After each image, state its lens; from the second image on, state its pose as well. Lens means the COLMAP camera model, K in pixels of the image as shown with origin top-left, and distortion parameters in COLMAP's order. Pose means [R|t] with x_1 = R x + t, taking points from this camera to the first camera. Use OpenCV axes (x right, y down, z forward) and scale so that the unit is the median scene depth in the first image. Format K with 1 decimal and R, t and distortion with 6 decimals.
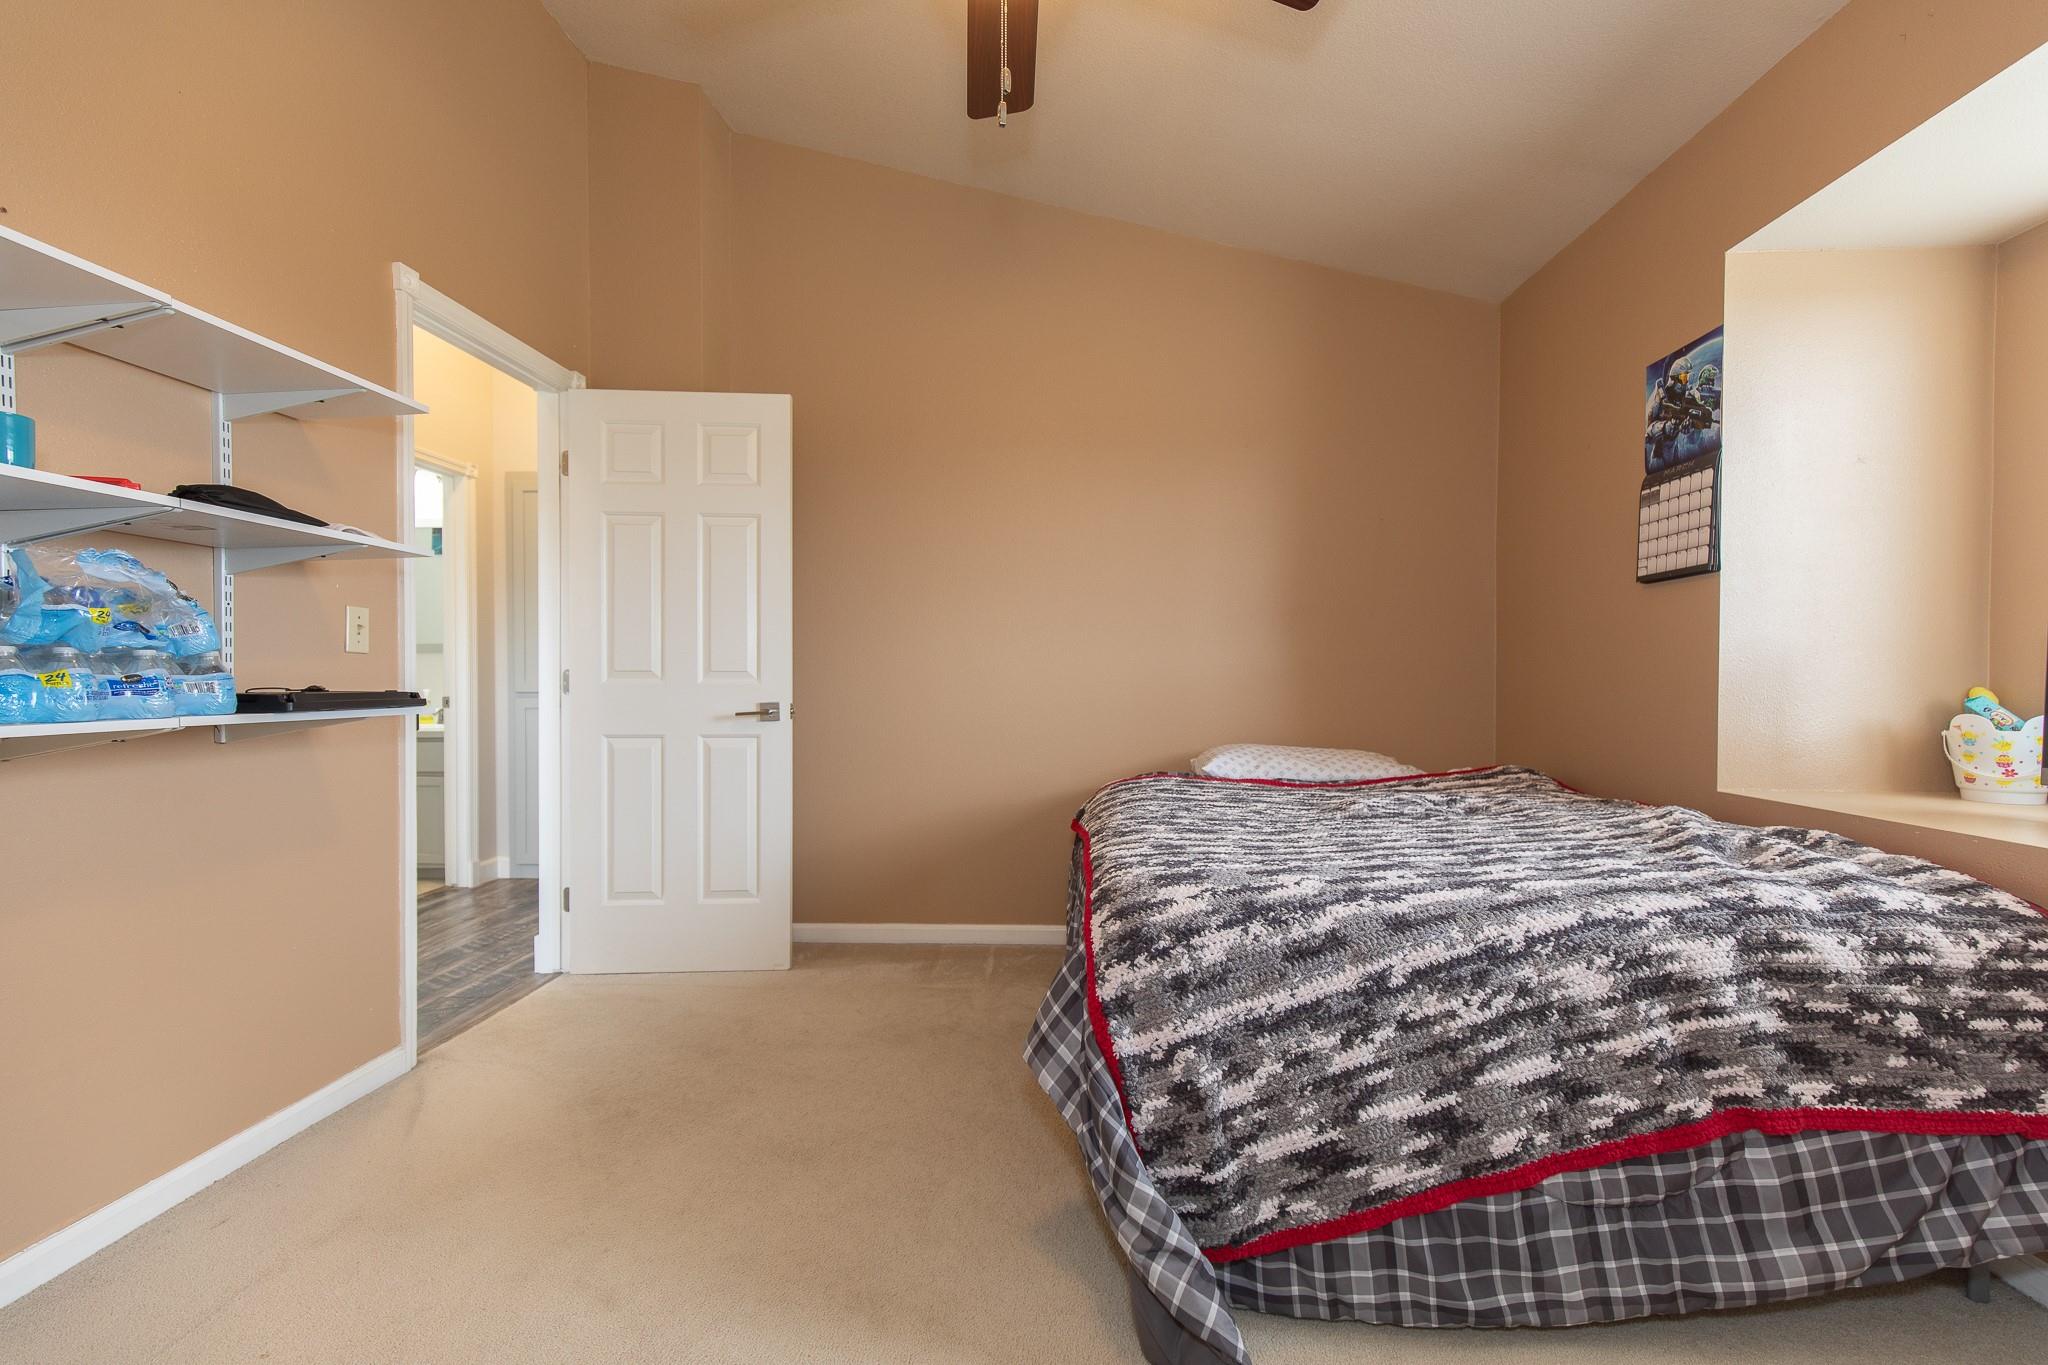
lens RADIAL K [[926.5, 0, 1038.4], [0, 926.5, 690.3], [0, 0, 1]] dist [0.006709, -0.001391]
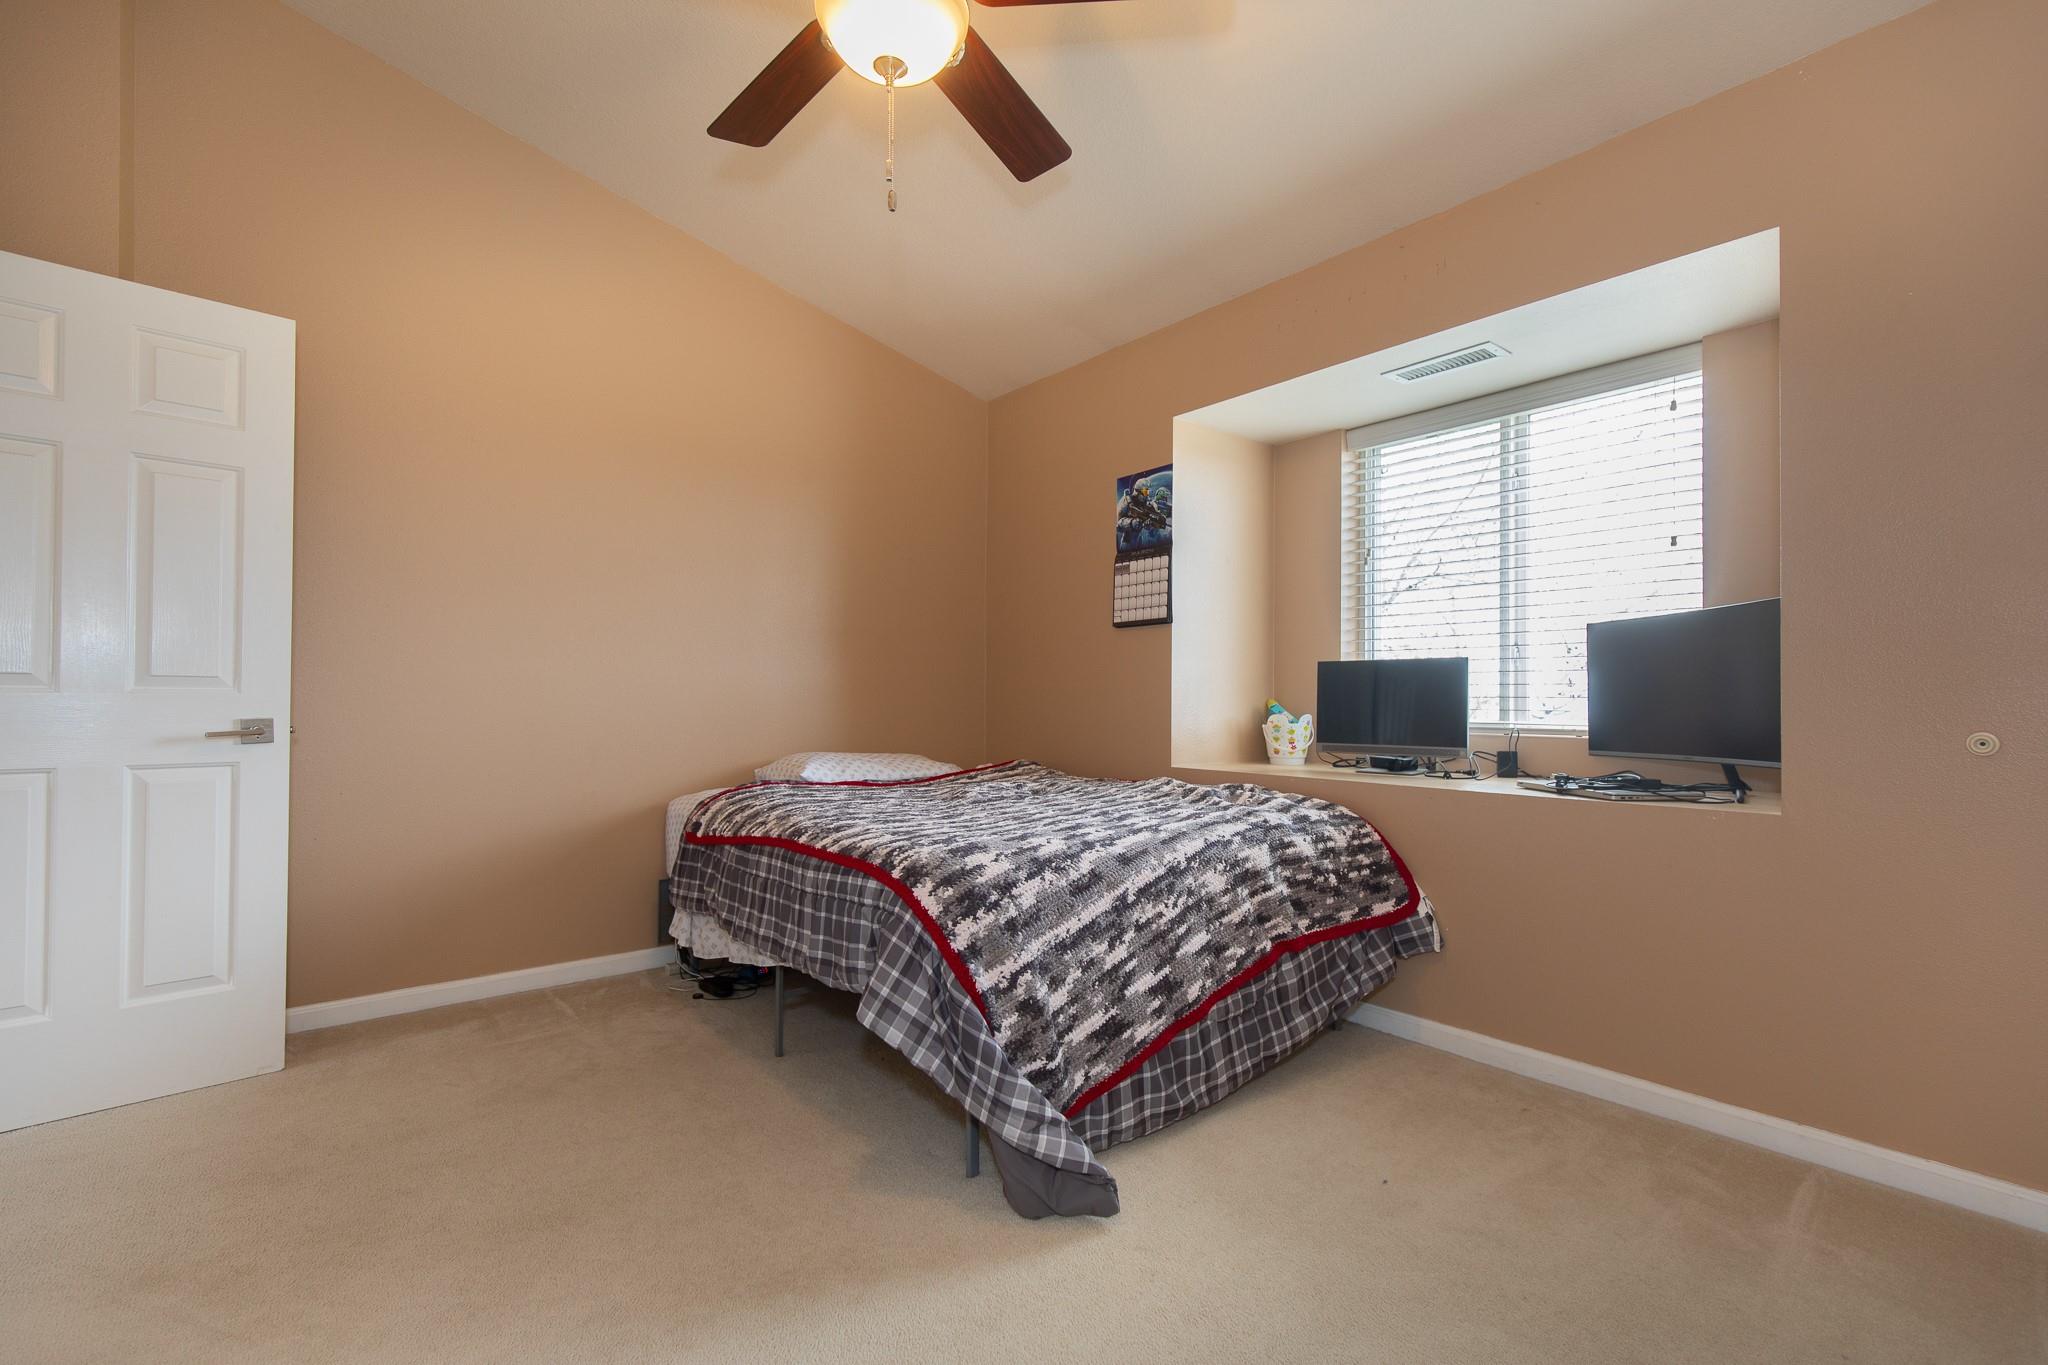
lens RADIAL K [[926.5, 0, 1038.4], [0, 926.5, 690.3], [0, 0, 1]] dist [0.006709, -0.001391]
pose [[0.743872, 0.009379, 0.668257, -0.692280], [0.006358, 0.999757, -0.021109, 0.020588], [-0.668292, 0.019951, 0.743631, 0.022003]]
